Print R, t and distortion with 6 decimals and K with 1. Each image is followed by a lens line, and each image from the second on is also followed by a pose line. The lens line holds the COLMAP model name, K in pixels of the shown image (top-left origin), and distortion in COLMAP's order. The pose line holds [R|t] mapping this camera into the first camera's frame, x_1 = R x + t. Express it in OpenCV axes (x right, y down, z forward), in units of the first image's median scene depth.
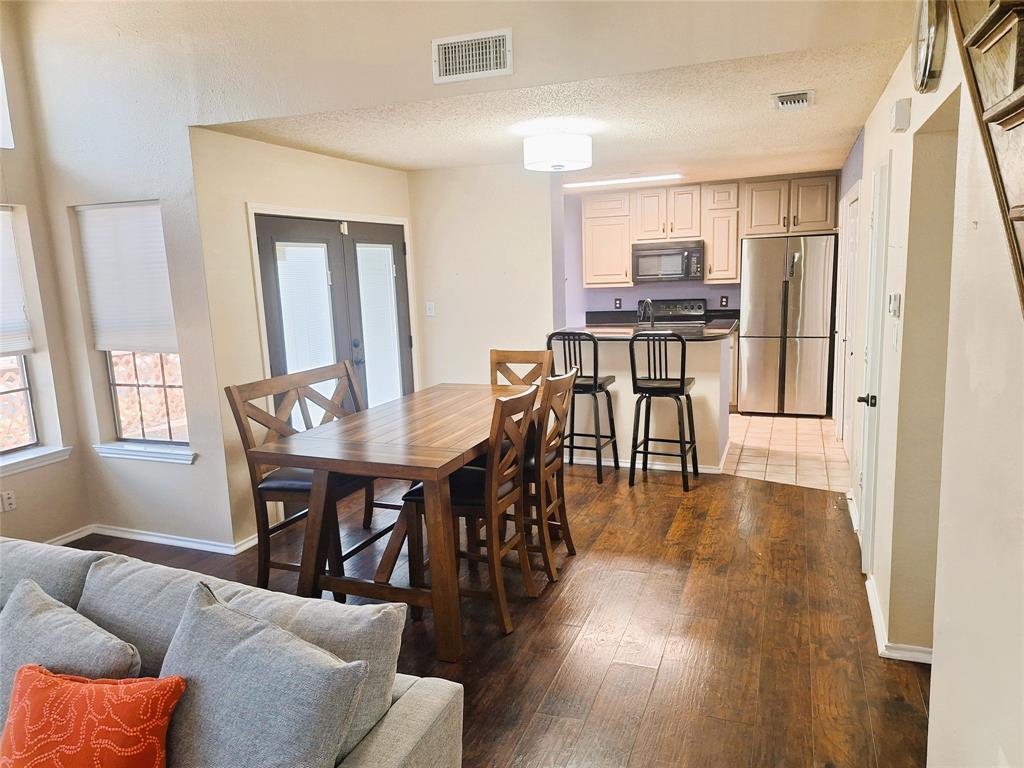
lens RADIAL K [[720.1, 0, 491.5], [0, 720.1, 402.3], [0, 0, 1]] dist [0.017392, -0.009778]
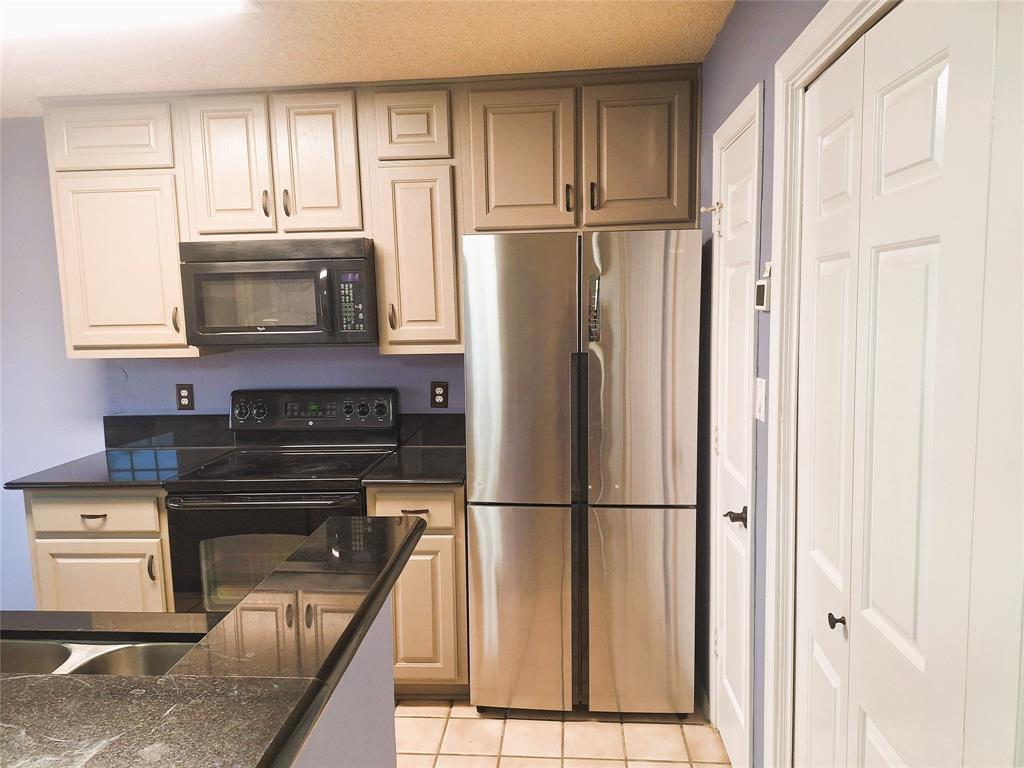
lens RADIAL K [[720.1, 0, 513.7], [0, 720.1, 385.6], [0, 0, 1]] dist [0.017392, -0.009778]
pose [[0.952634, -0.012005, 0.303882, 0.248818], [0.035601, 0.996753, -0.072227, -0.118538], [-0.302028, 0.079624, 0.949968, 0.624191]]
